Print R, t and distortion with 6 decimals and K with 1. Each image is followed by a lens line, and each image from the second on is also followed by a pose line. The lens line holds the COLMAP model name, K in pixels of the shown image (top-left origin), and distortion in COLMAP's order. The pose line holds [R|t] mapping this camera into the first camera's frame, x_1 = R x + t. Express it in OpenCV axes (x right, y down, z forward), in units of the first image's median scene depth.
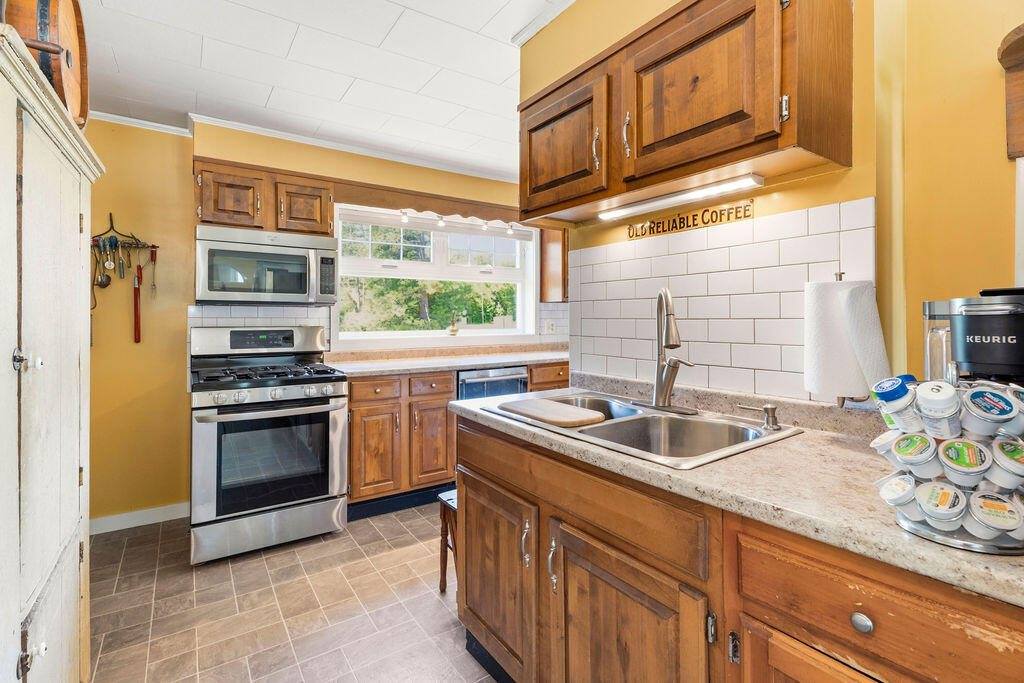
lens RADIAL K [[468.1, 0, 508.1], [0, 468.1, 323.9], [0, 0, 1]] dist [0.000586, 0.000135]
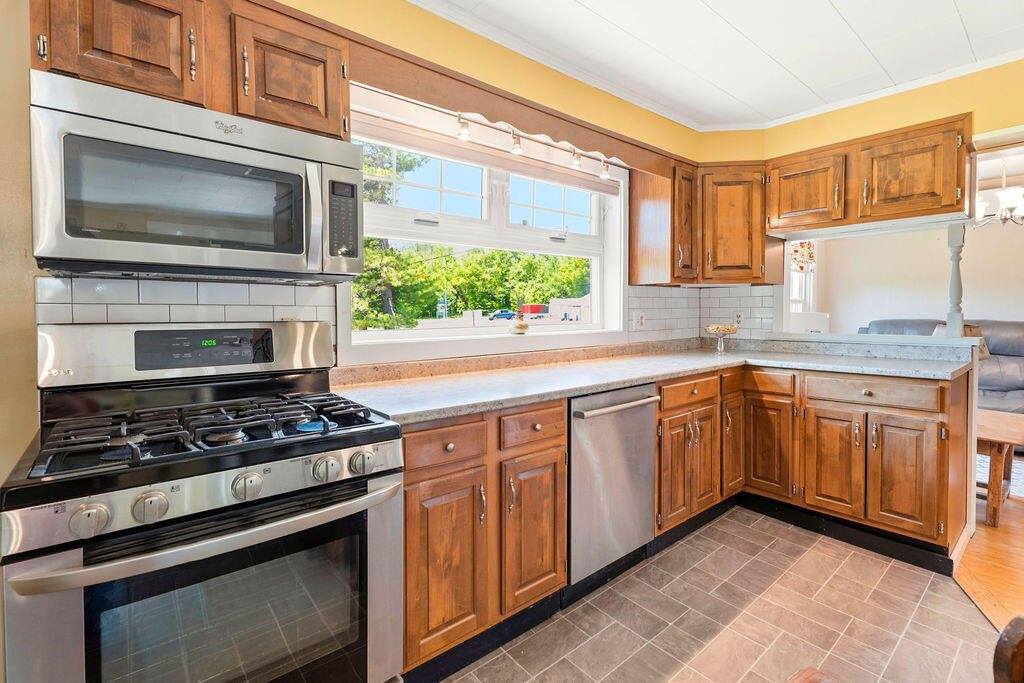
lens RADIAL K [[465.7, 0, 510.3], [0, 465.7, 329.8], [0, 0, 1]] dist [0.001293, 0.000182]
pose [[0.995691, -0.006840, 0.092478, -0.262018], [0.004486, 0.999661, 0.025642, 0.003076], [-0.092622, -0.025117, 0.995384, 0.498956]]
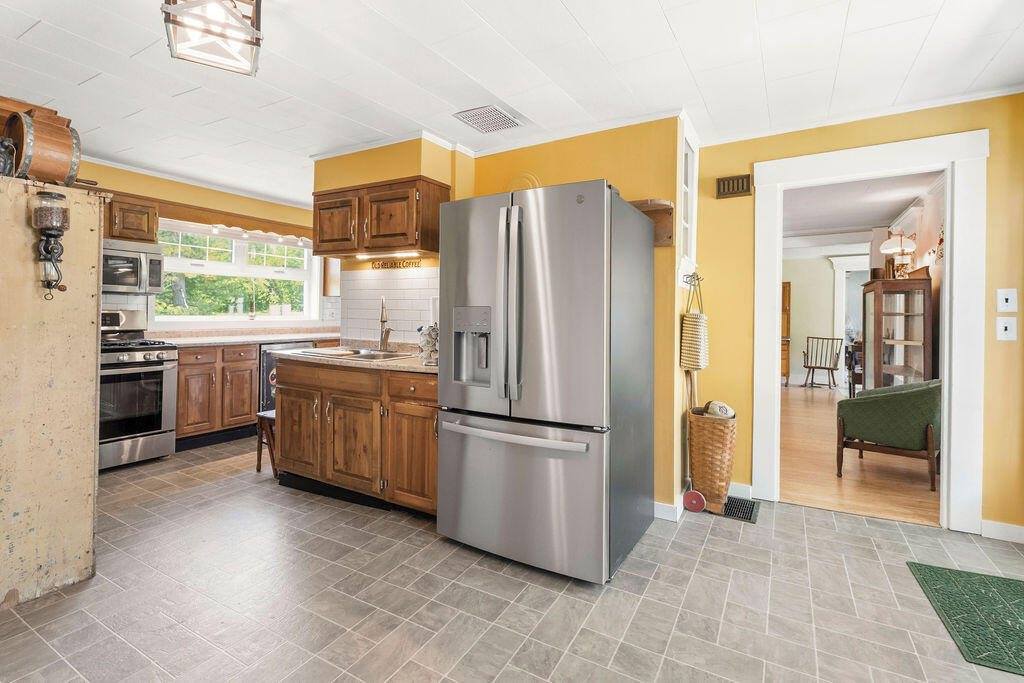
lens RADIAL K [[473.8, 0, 502.7], [0, 473.8, 317.1], [0, 0, 1]] dist [-0.000315, 0.000072]
pose [[0.907531, 0.013975, 0.419753, -0.050232], [-0.015804, 0.999875, 0.000879, 0.006674], [-0.419688, -0.007431, 0.907638, -0.669364]]
